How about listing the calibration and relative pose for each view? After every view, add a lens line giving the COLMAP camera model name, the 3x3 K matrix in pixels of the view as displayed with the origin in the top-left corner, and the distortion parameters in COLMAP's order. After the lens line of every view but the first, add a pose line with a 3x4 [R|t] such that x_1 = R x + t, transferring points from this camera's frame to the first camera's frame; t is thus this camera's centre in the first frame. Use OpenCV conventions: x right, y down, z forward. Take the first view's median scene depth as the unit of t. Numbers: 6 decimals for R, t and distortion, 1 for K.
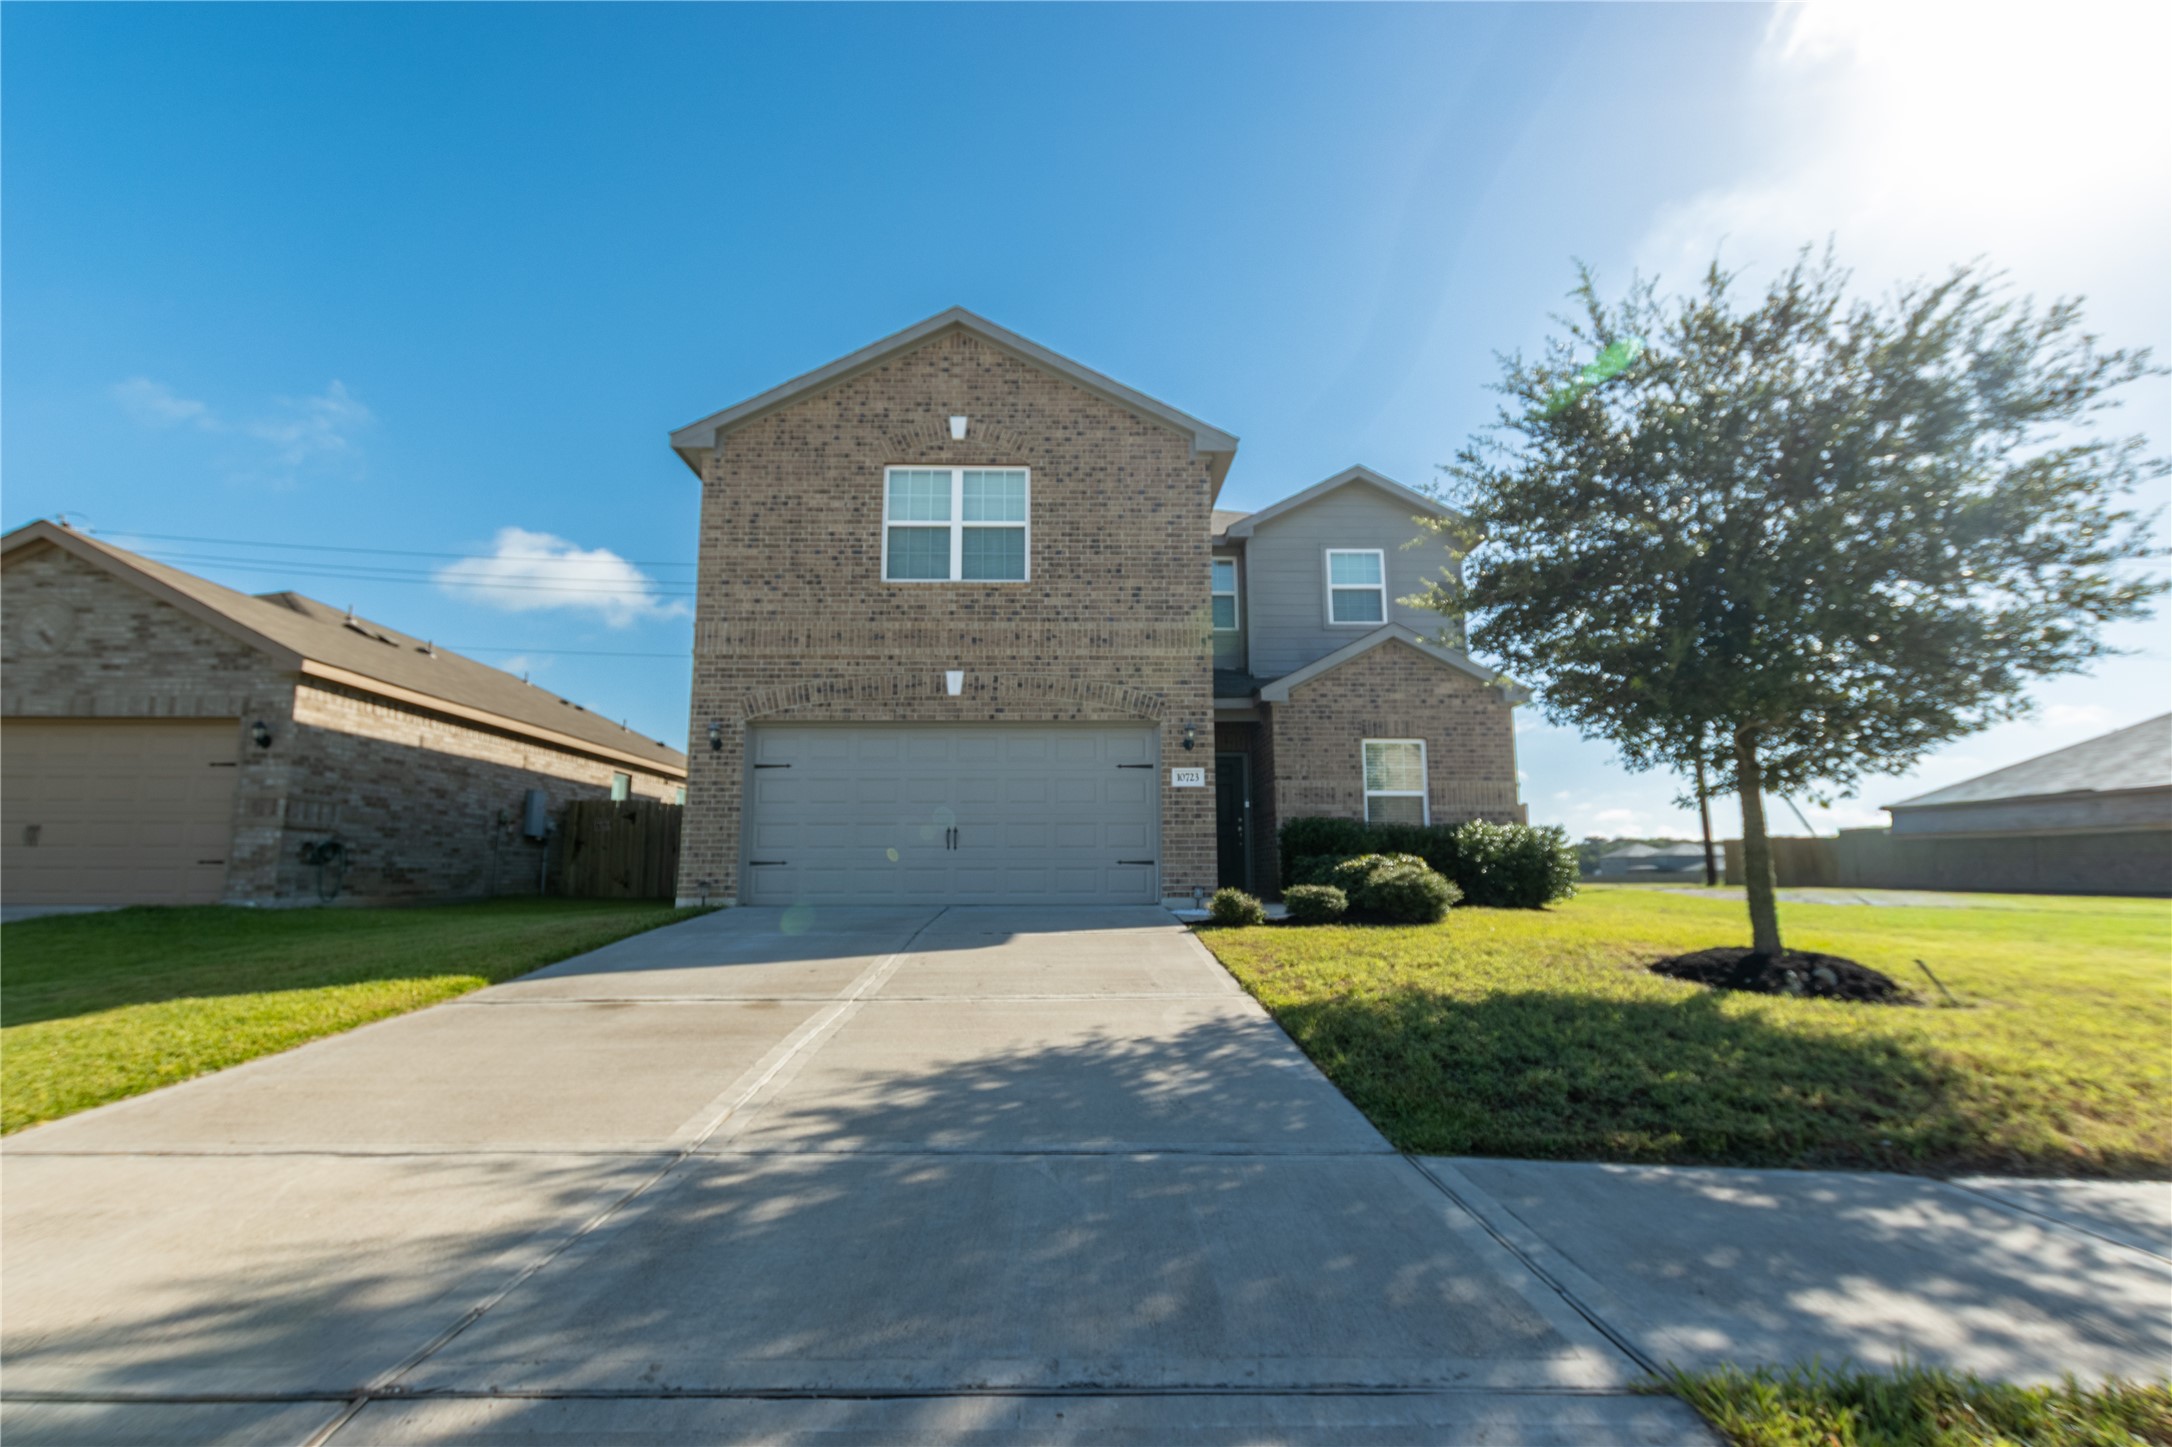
lens RADIAL K [[1013.0, 0, 1086.0], [0, 1013.0, 723.5], [0, 0, 1]] dist [0.002468, 0.000314]
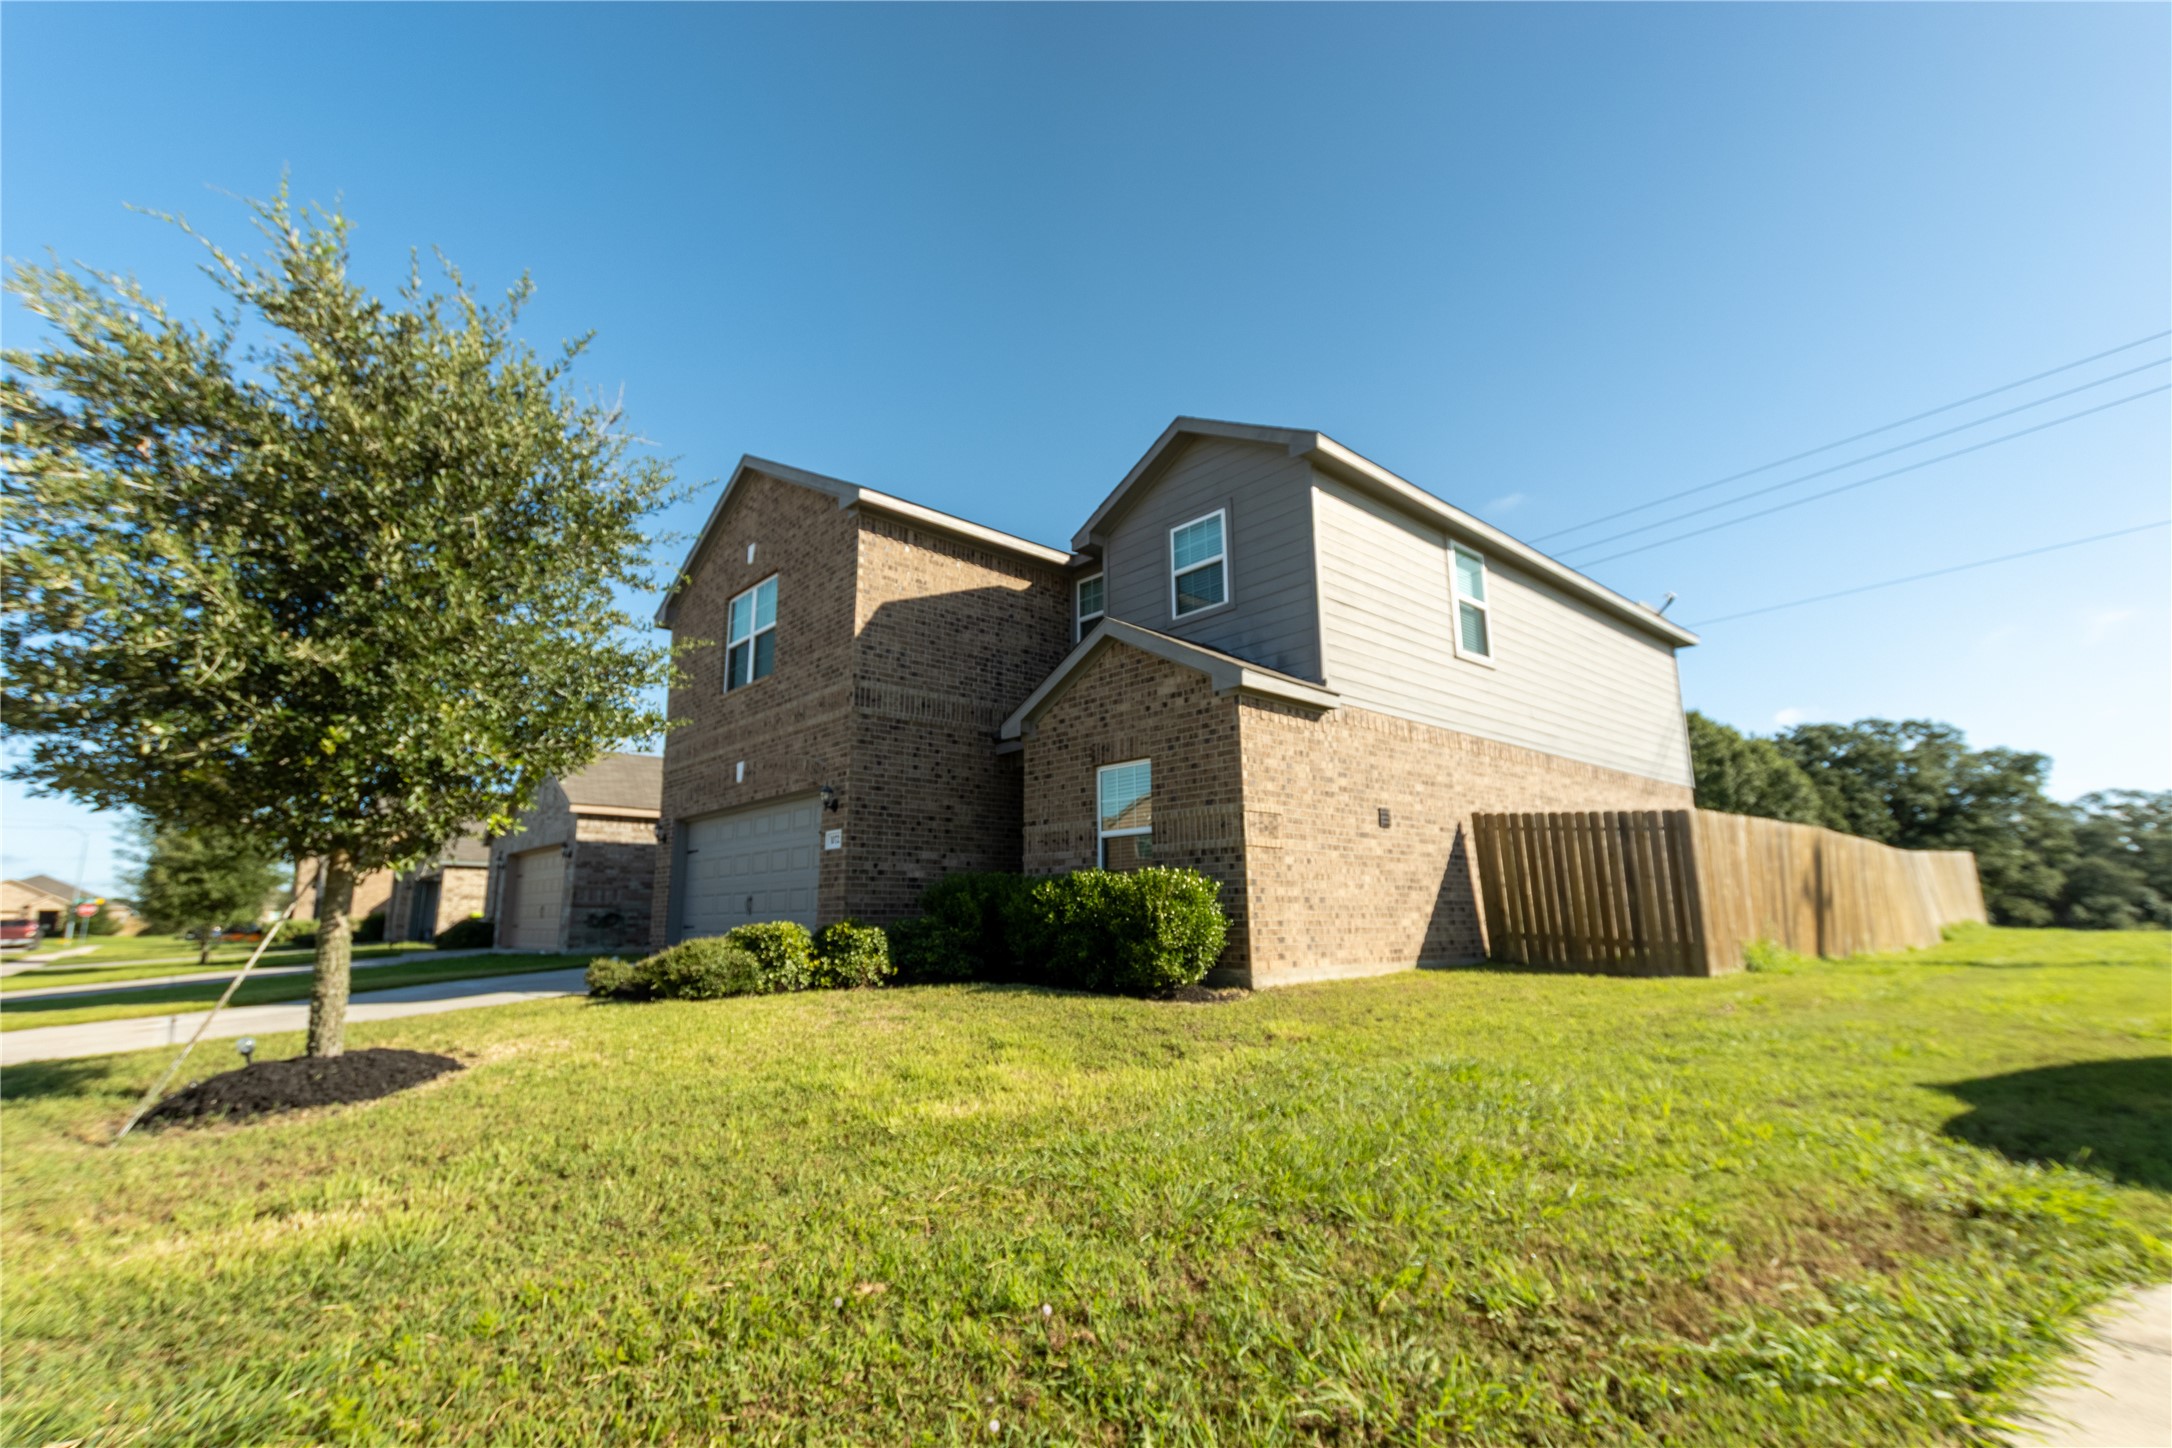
lens RADIAL K [[1013.0, 0, 1086.0], [0, 1013.0, 724.0], [0, 0, 1]] dist [0.002468, 0.000314]
pose [[0.645962, -0.149541, -0.748579, 1.001355], [0.127995, 0.987959, -0.086913, 0.057511], [0.752563, -0.039672, 0.657325, 0.523054]]
